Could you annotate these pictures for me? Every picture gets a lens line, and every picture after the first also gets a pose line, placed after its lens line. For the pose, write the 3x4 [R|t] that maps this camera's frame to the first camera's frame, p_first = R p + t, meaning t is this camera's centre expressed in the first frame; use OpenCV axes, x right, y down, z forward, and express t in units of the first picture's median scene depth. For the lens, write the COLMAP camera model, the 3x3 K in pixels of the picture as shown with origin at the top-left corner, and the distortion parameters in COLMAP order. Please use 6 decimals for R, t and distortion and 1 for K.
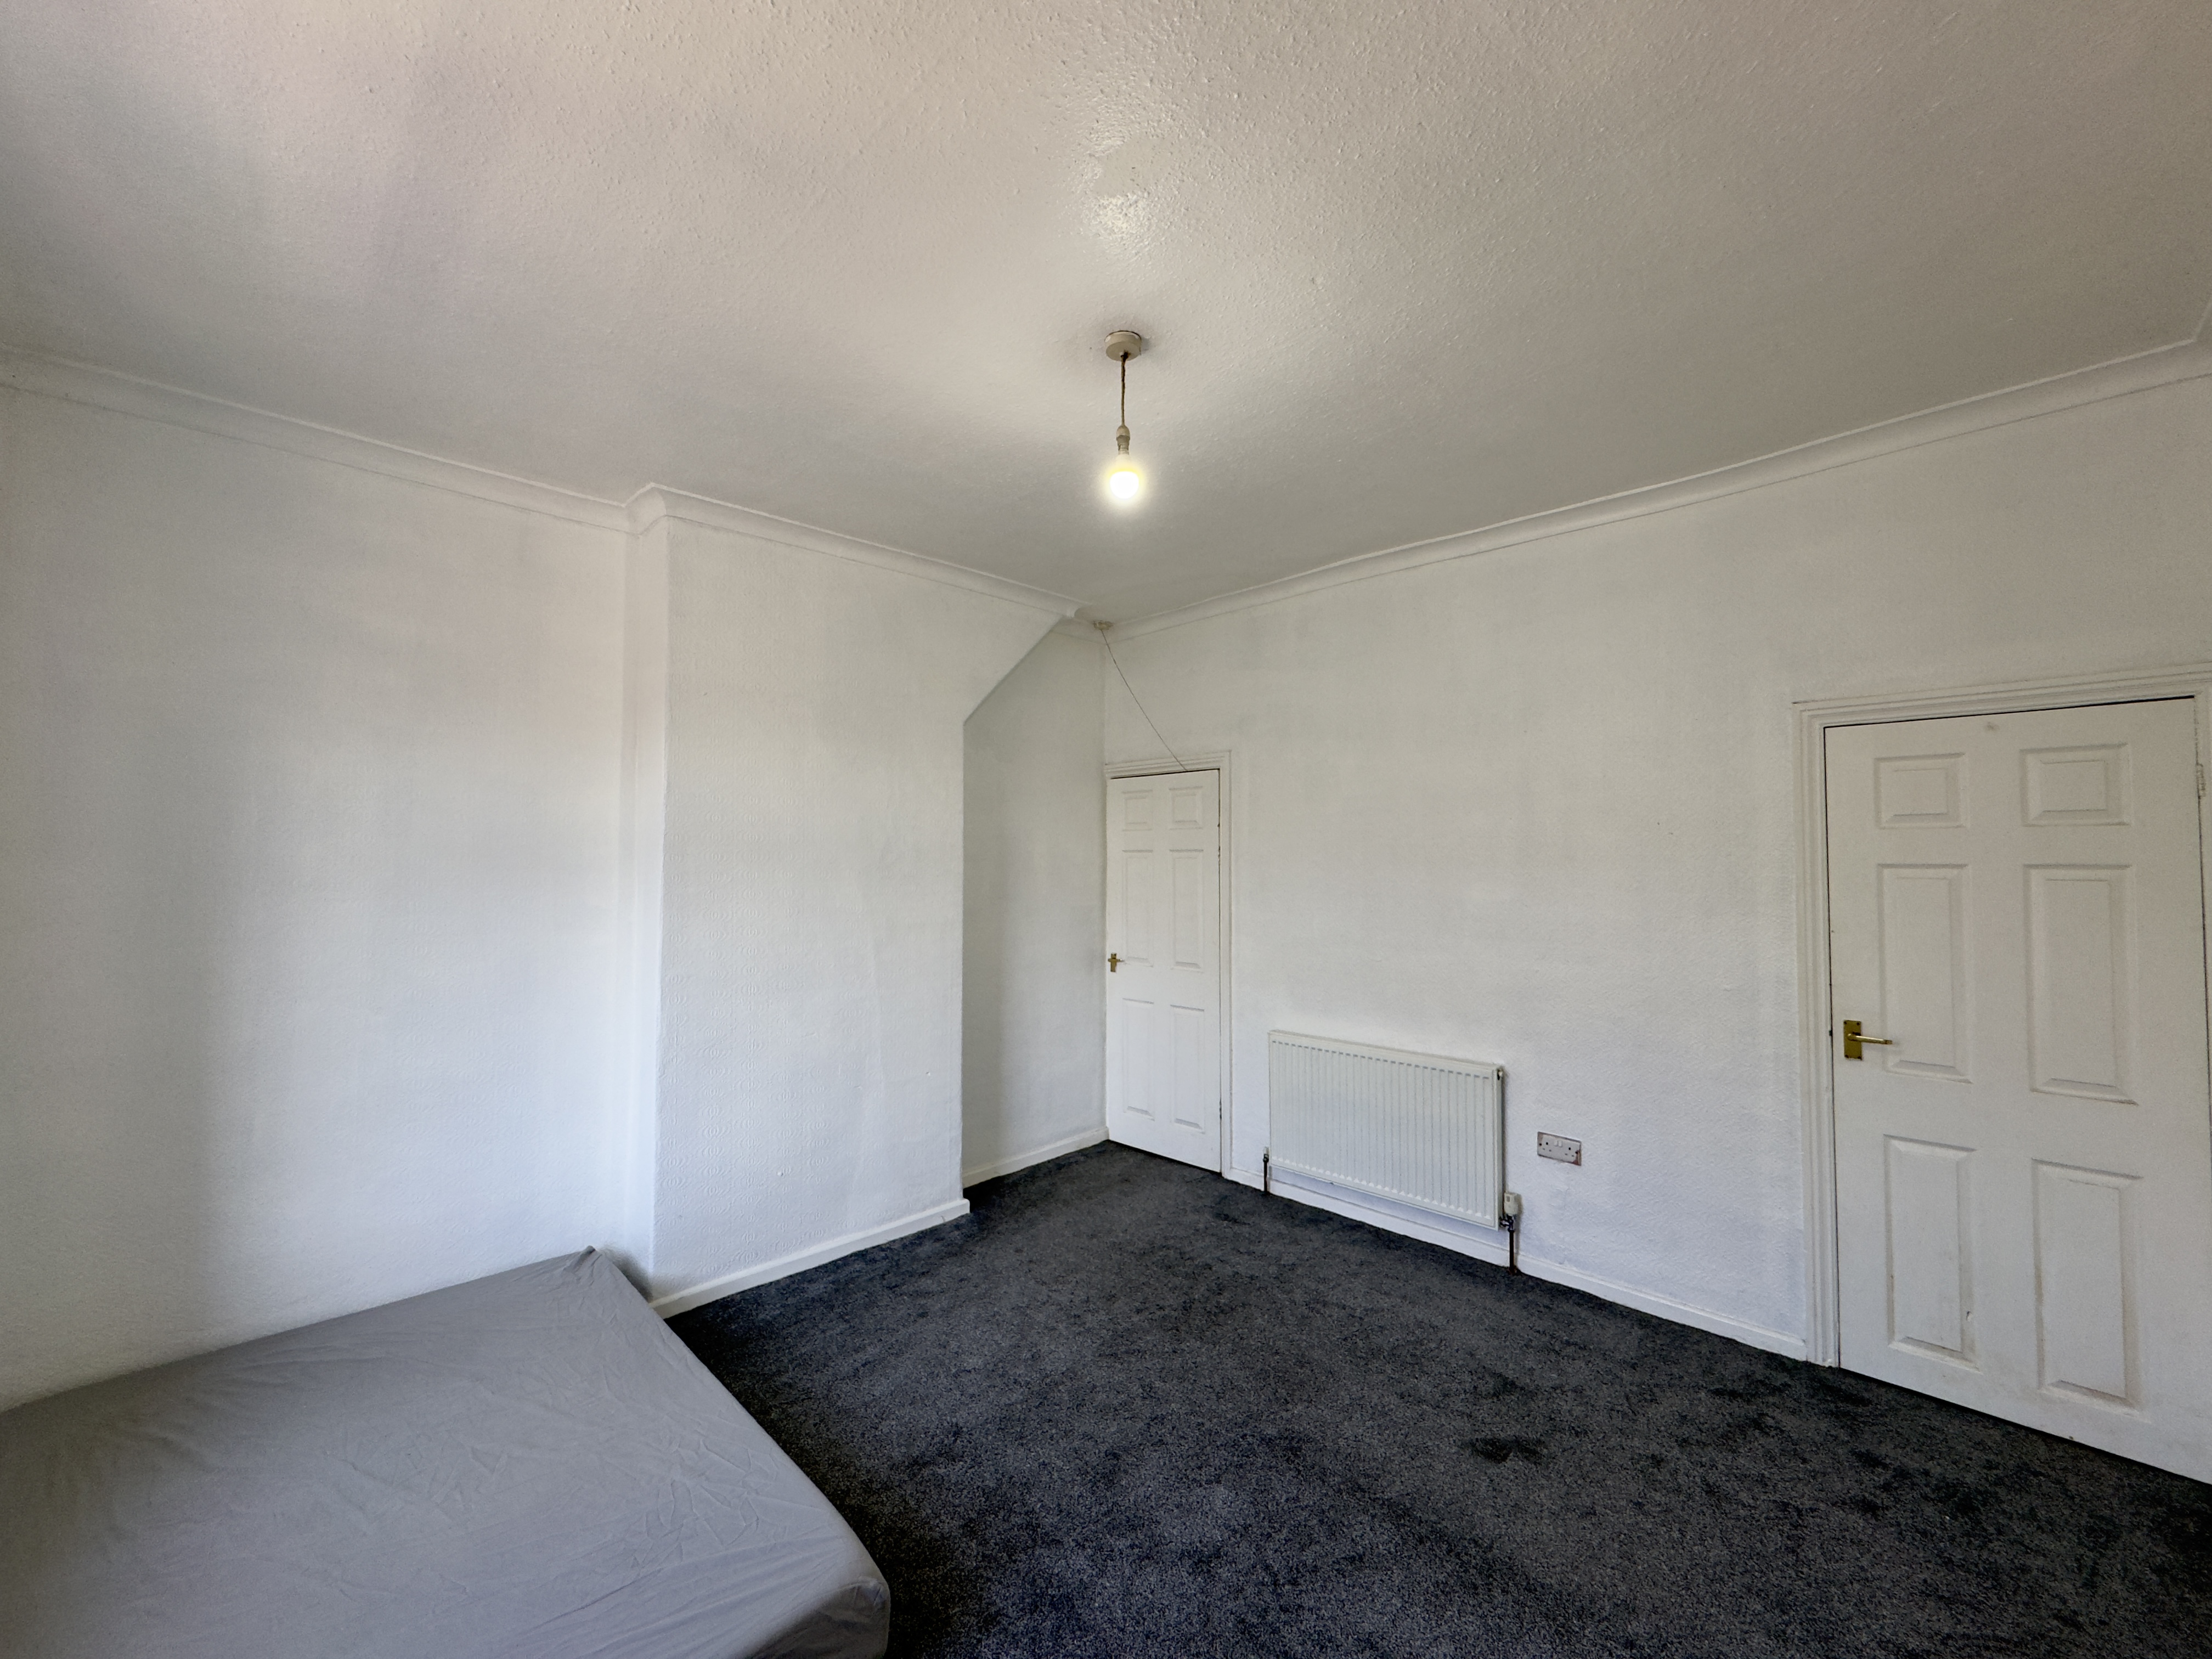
lens RADIAL K [[882.4, 0, 1104.3], [0, 882.4, 828.6], [0, 0, 1]] dist [-0.001233, 0.000530]
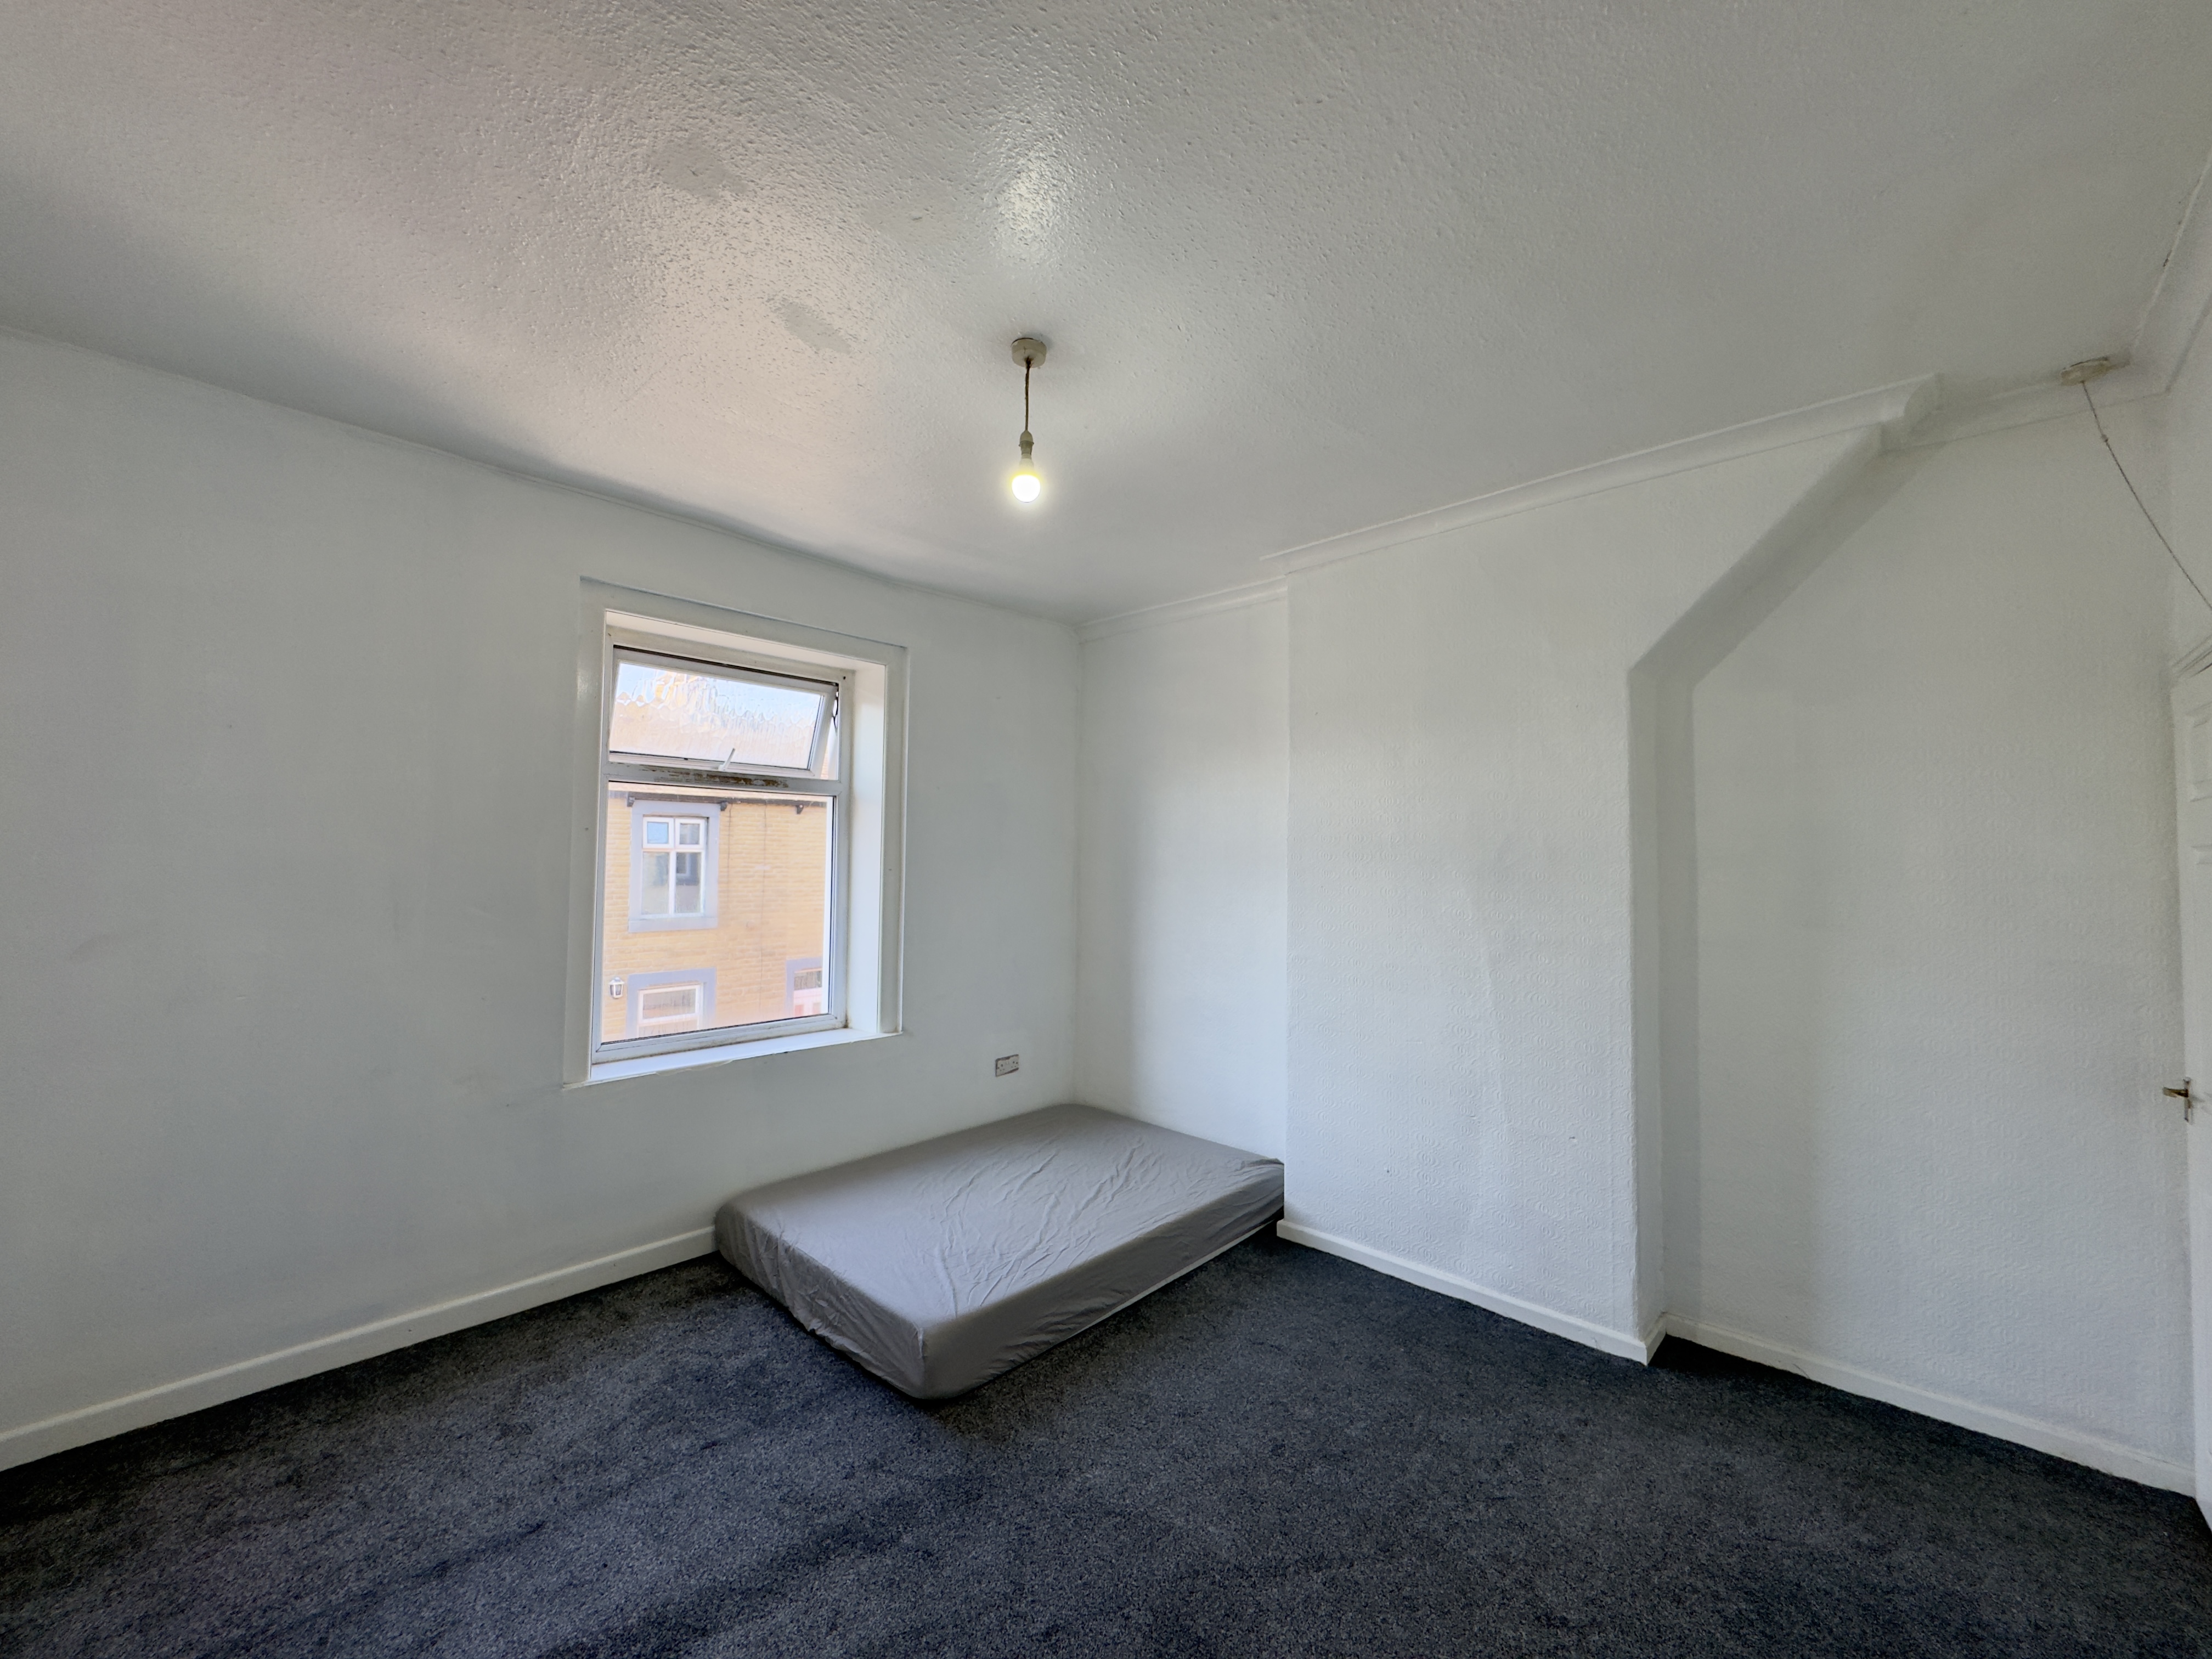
lens RADIAL K [[882.4, 0, 1104.3], [0, 882.4, 828.6], [0, 0, 1]] dist [-0.001233, 0.000530]
pose [[0.034134, -0.033997, -0.998839, 0.603366], [0.019819, 0.999248, -0.033334, 0.026826], [0.999221, -0.018658, 0.034782, 0.608483]]
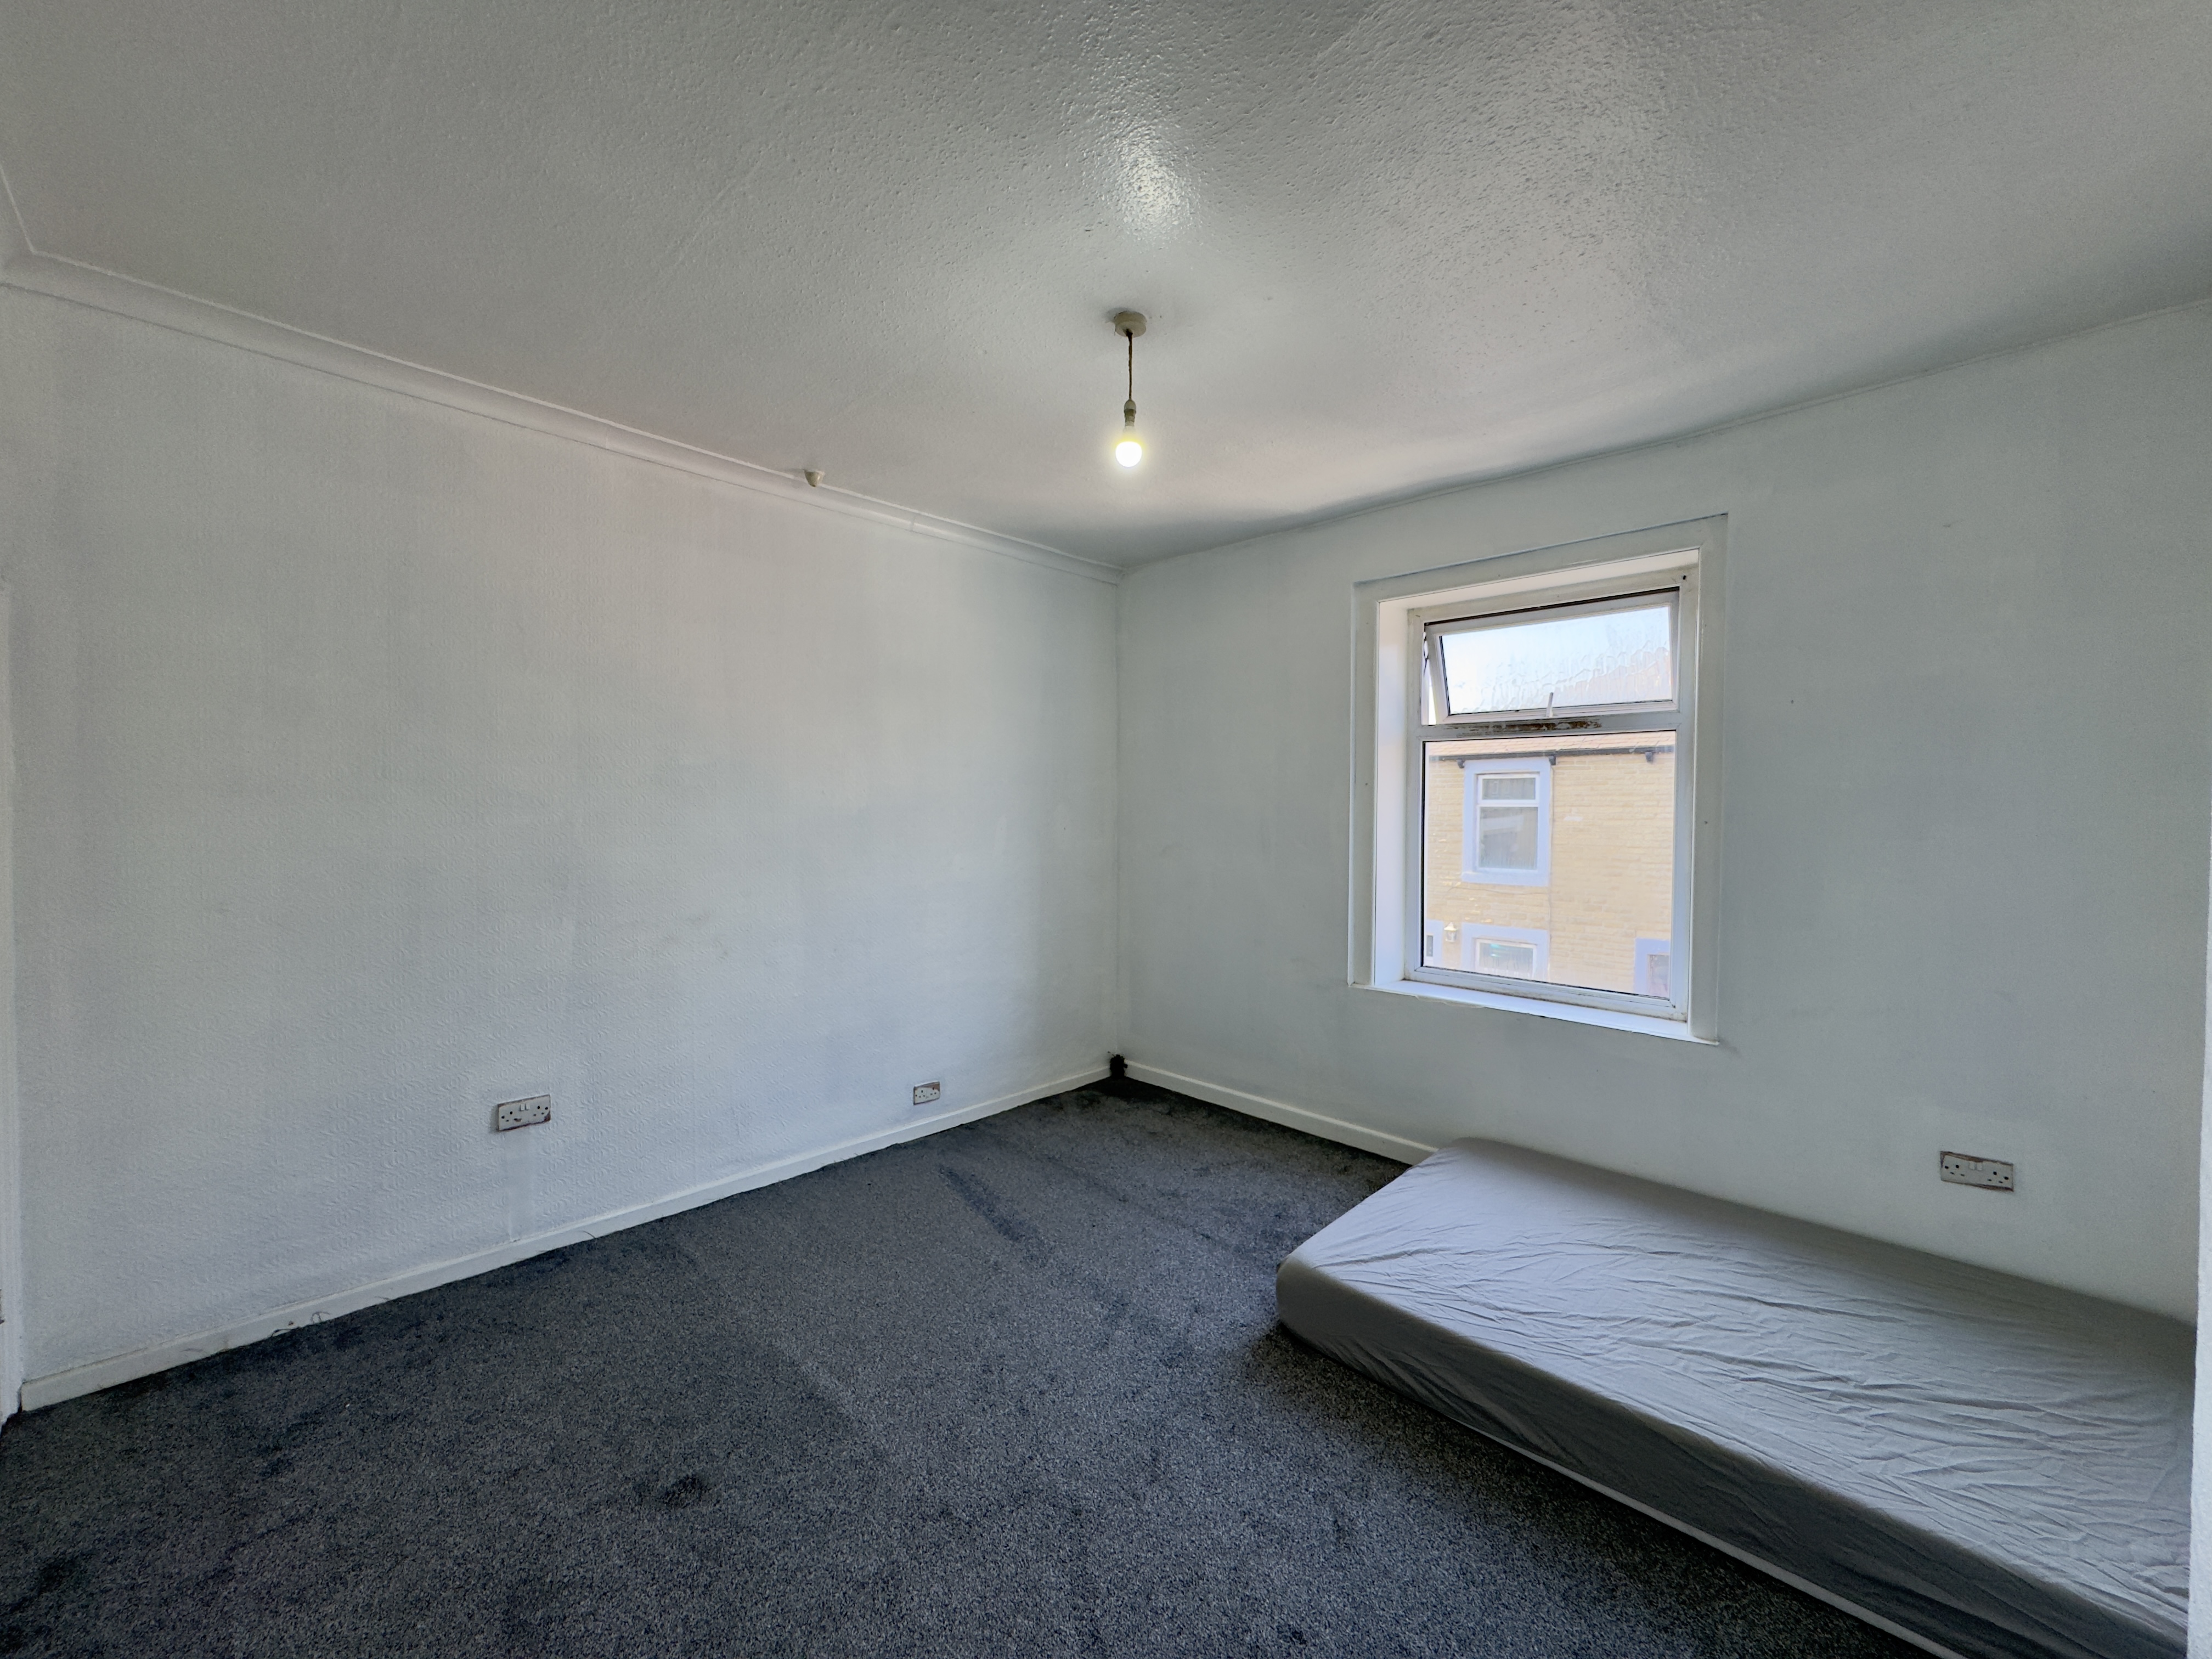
lens RADIAL K [[882.4, 0, 1104.3], [0, 882.4, 828.6], [0, 0, 1]] dist [-0.001233, 0.000530]
pose [[-0.999949, -0.007168, -0.007158, 0.033781], [-0.007113, 0.999945, -0.007688, 0.053779], [0.007213, -0.007637, -0.999945, 1.222315]]
